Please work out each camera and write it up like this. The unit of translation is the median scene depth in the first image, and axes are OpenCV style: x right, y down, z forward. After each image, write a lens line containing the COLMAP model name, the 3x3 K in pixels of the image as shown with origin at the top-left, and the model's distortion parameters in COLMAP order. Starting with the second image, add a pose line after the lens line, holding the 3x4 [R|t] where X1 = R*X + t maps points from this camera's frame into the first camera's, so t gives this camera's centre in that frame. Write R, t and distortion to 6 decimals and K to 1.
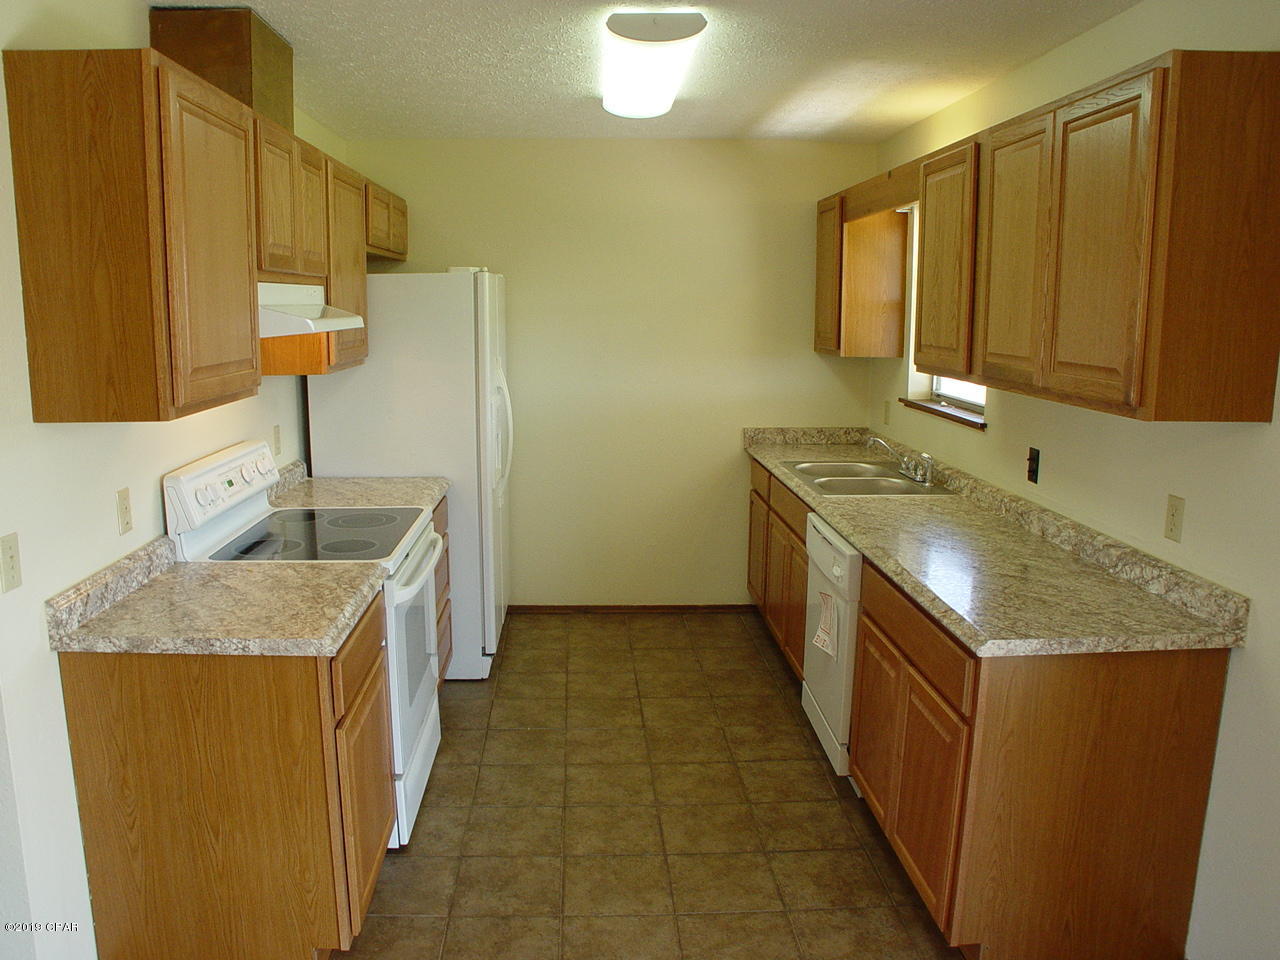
lens RADIAL K [[983.4, 0, 631.5], [0, 983.4, 474.9], [0, 0, 1]] dist [-0.174850, 0.097997]
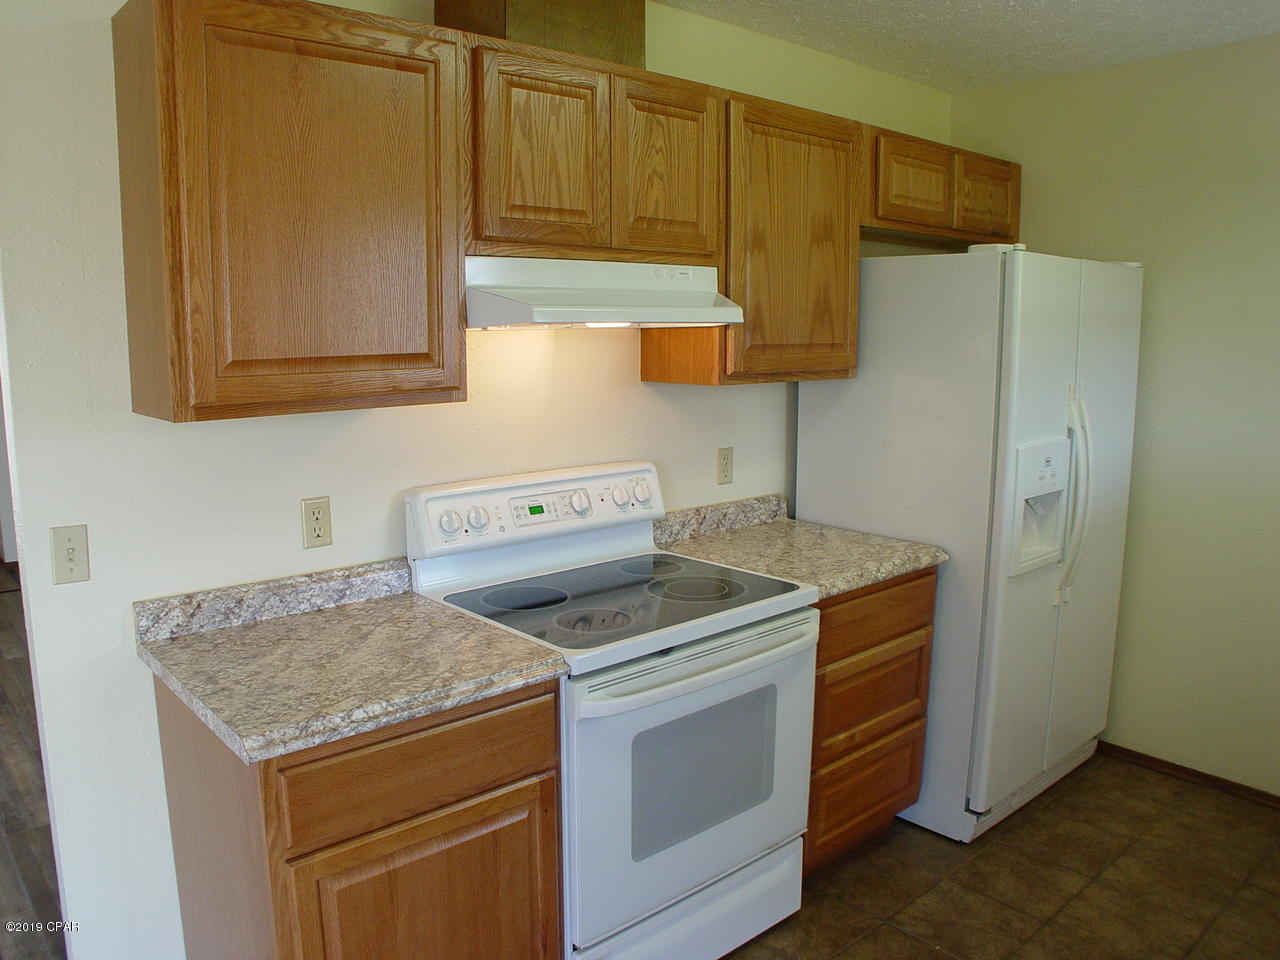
lens RADIAL K [[983.4, 0, 633.6], [0, 983.4, 482.6], [0, 0, 1]] dist [-0.174850, 0.097997]
pose [[0.623561, 0.116797, -0.773001, 0.238802], [-0.130155, 0.990487, 0.044665, -0.054589], [0.770864, 0.072758, 0.632831, 0.471740]]
